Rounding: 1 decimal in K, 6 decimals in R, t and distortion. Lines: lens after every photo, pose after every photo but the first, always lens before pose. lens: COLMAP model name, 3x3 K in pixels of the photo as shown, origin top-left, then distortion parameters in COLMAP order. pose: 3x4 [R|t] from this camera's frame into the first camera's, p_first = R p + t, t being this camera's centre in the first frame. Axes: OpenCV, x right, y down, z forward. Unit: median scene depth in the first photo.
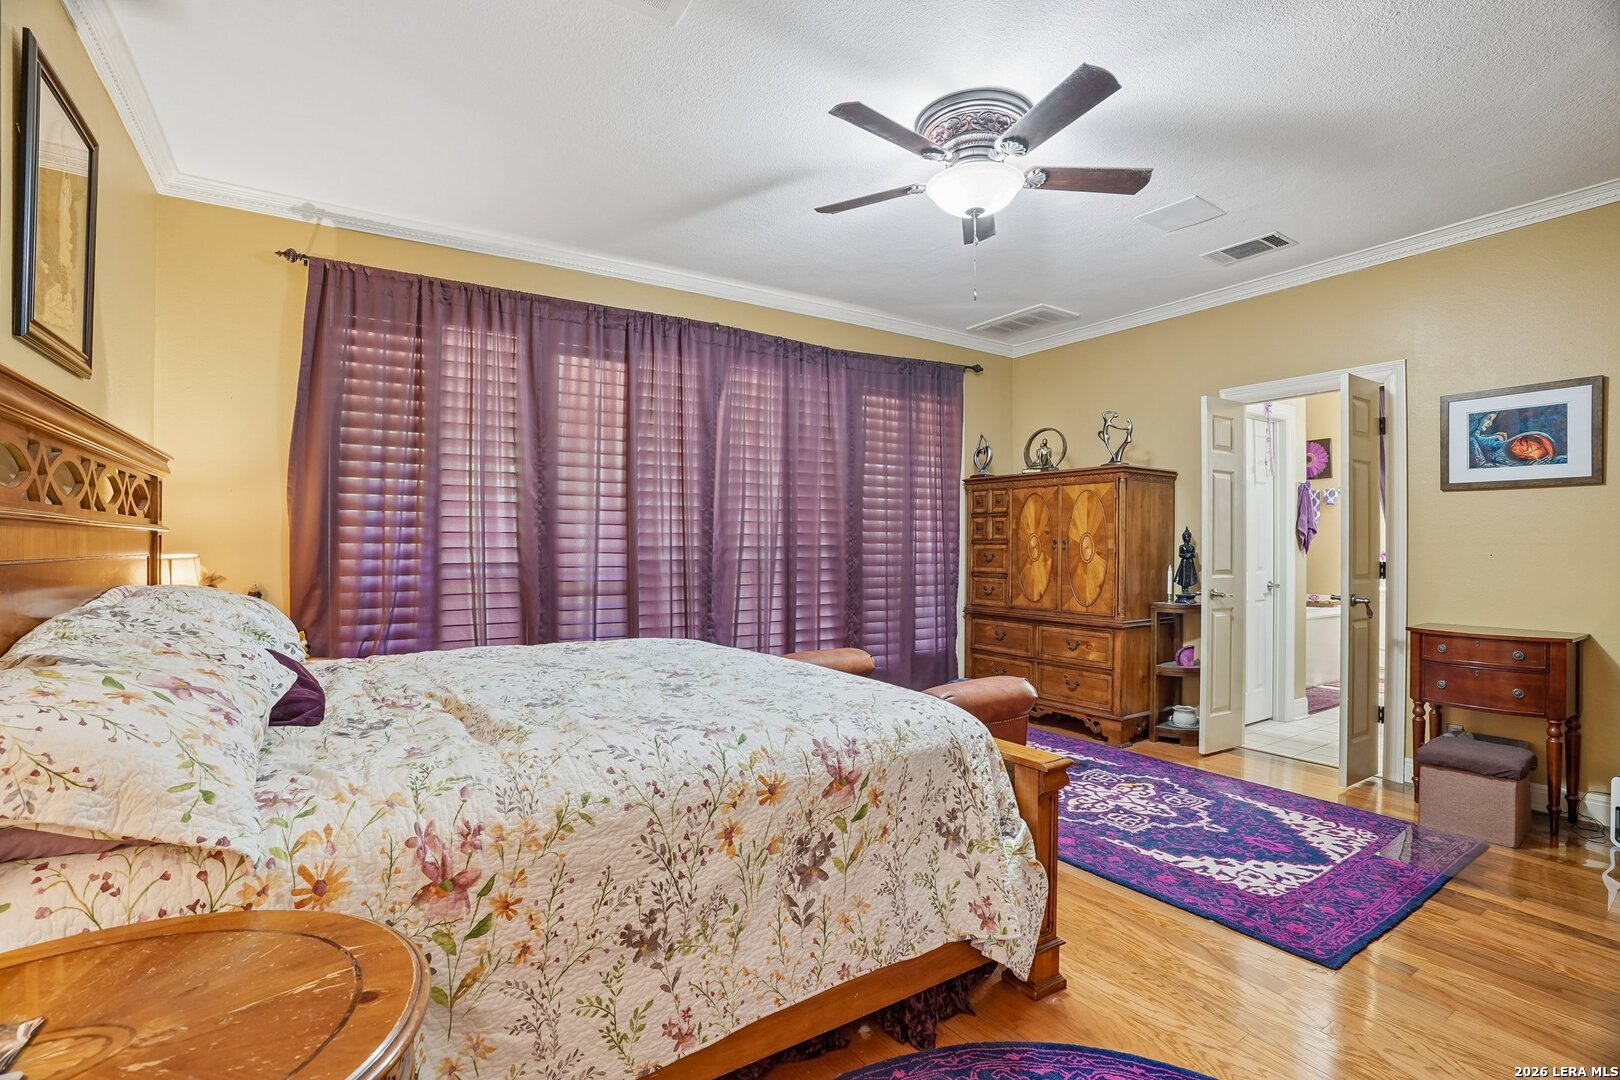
lens RADIAL K [[758.1, 0, 806.7], [0, 758.1, 545.3], [0, 0, 1]] dist [-0.049955, 0.015584]
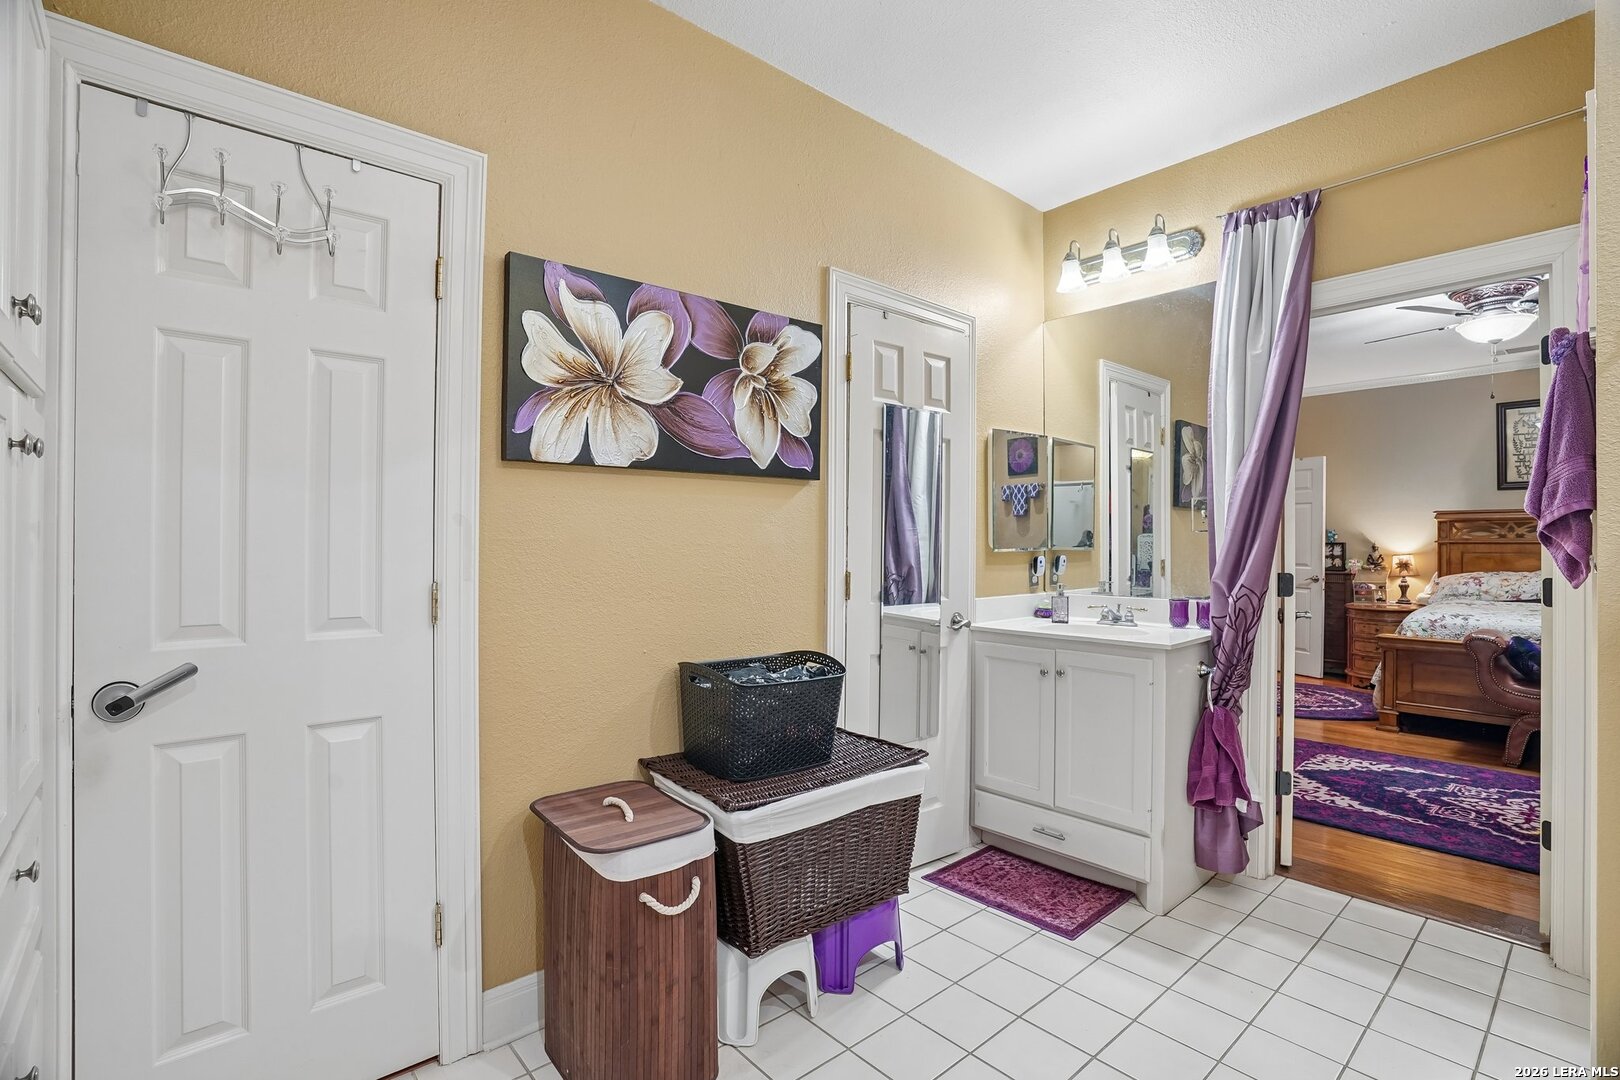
lens RADIAL K [[758.1, 0, 811.1], [0, 758.1, 532.9], [0, 0, 1]] dist [-0.049955, 0.015584]
pose [[-0.990101, -0.002773, -0.140327, 1.448921], [-0.000404, 0.999857, -0.016909, -0.003157], [0.140354, -0.016685, -0.989961, 1.804826]]
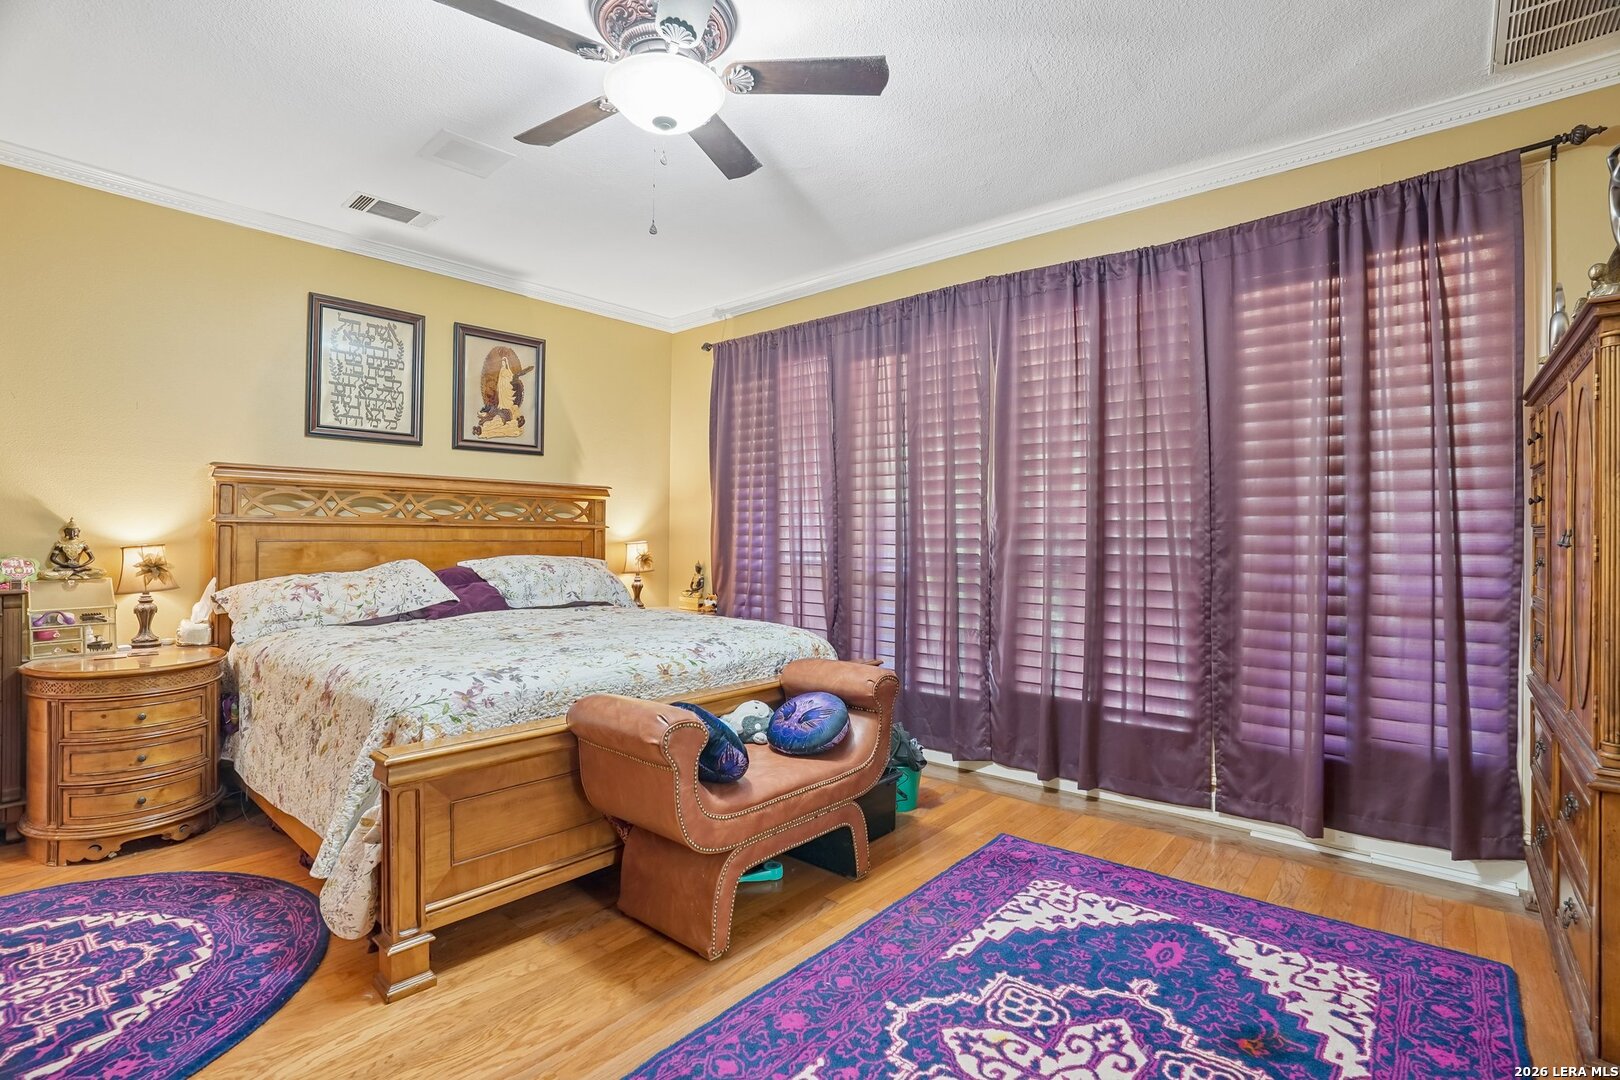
lens RADIAL K [[758.1, 0, 820.7], [0, 758.1, 524.8], [0, 0, 1]] dist [-0.049955, 0.015584]
pose [[0.273372, -0.010858, -0.961847, 0.807123], [-0.007799, 0.999878, -0.013504, -0.000107], [0.961877, 0.011193, 0.273254, 0.732511]]
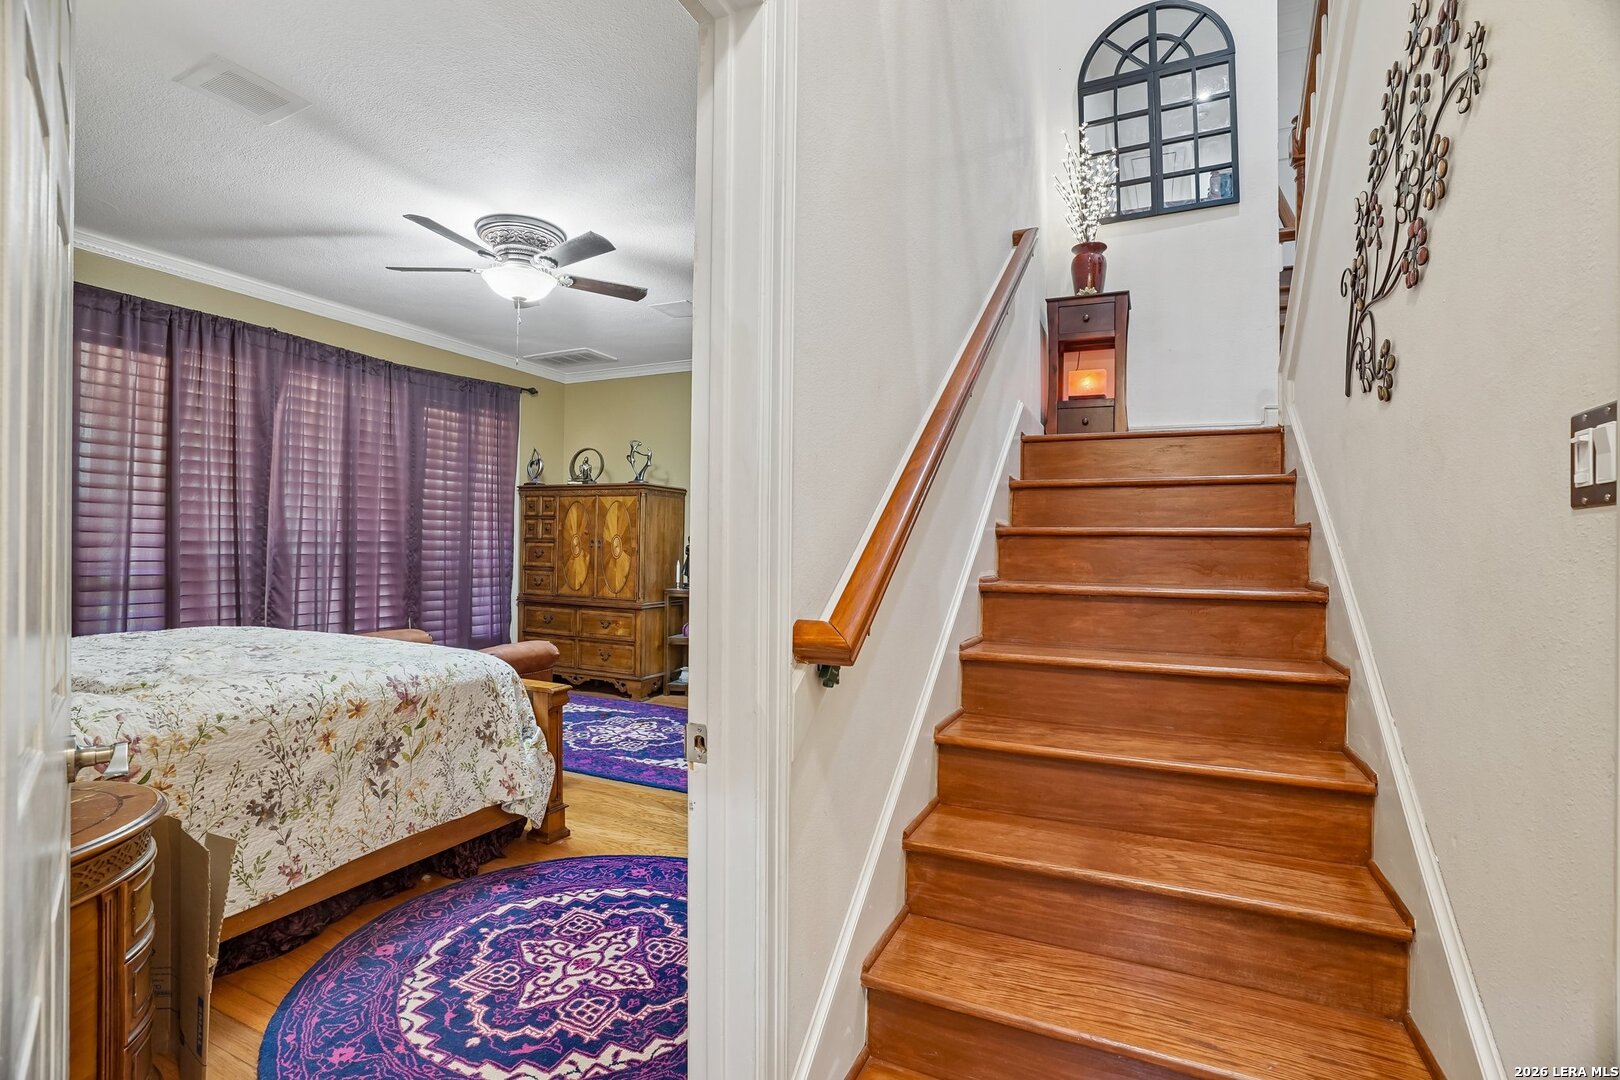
lens RADIAL K [[758.1, 0, 801.1], [0, 758.1, 547.3], [0, 0, 1]] dist [-0.049955, 0.015584]
pose [[0.855417, 0.009945, 0.517844, -0.027974], [-0.014274, 0.999889, 0.004377, -0.007321], [-0.517742, -0.011136, 0.855464, -0.324530]]
